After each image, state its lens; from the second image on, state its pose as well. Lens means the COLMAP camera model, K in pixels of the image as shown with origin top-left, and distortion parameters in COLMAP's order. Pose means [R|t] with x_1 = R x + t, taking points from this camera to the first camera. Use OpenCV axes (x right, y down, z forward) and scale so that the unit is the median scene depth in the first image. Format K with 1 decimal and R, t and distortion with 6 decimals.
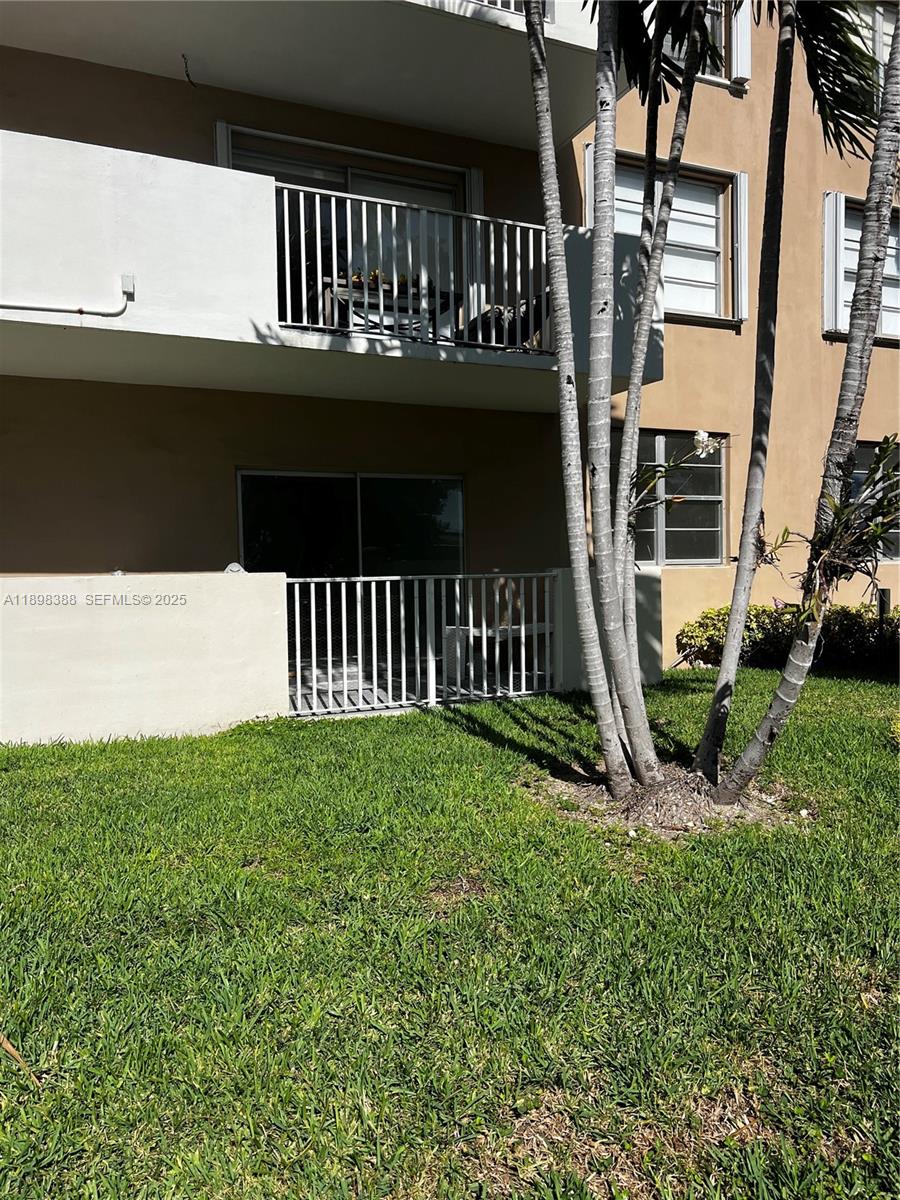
lens RADIAL K [[902.4, 0, 452.4], [0, 902.4, 590.8], [0, 0, 1]] dist [0.094817, -0.130657]
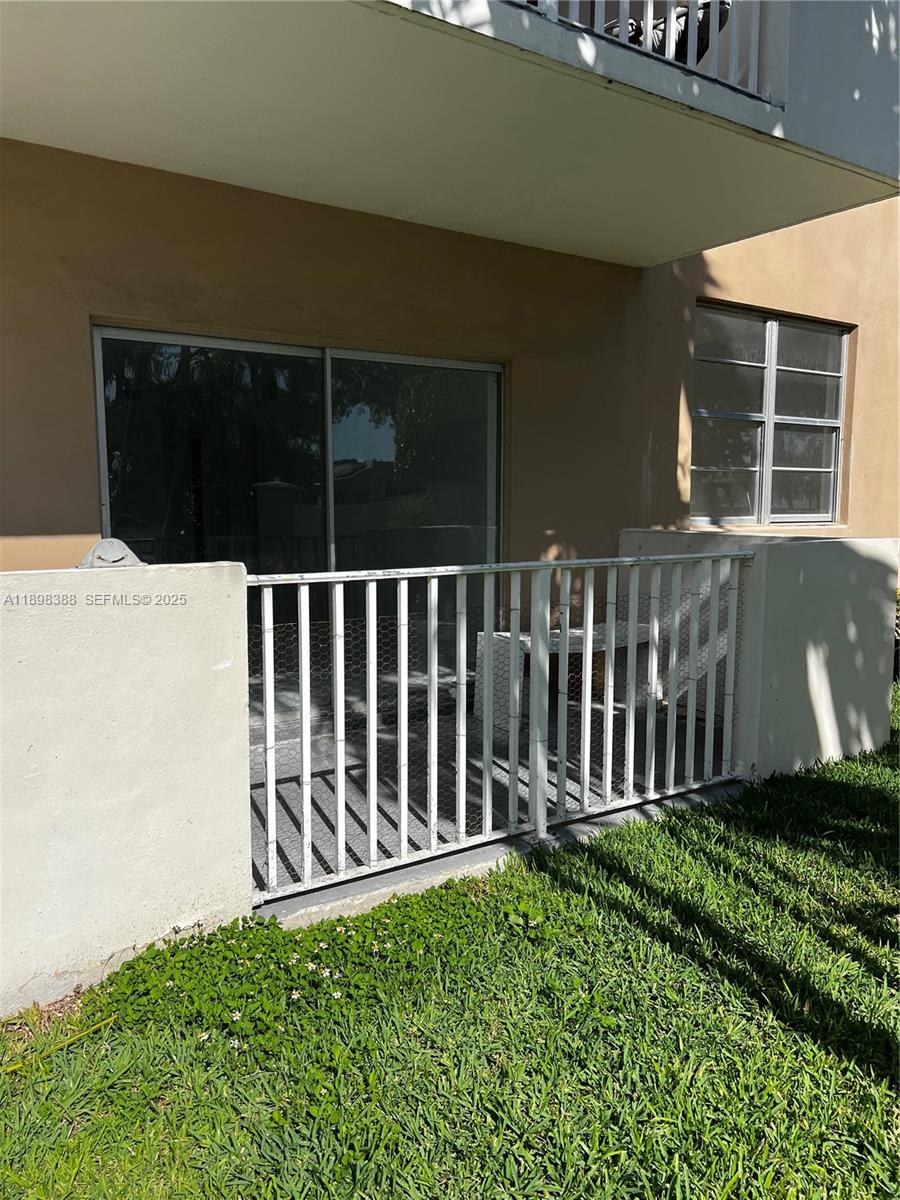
lens RADIAL K [[902.4, 0, 452.4], [0, 902.4, 590.8], [0, 0, 1]] dist [0.094817, -0.130657]
pose [[0.985215, 0.000358, 0.171320, -0.152056], [-0.012729, 0.997387, 0.071116, -0.034441], [-0.170847, -0.072245, 0.982645, 0.559659]]
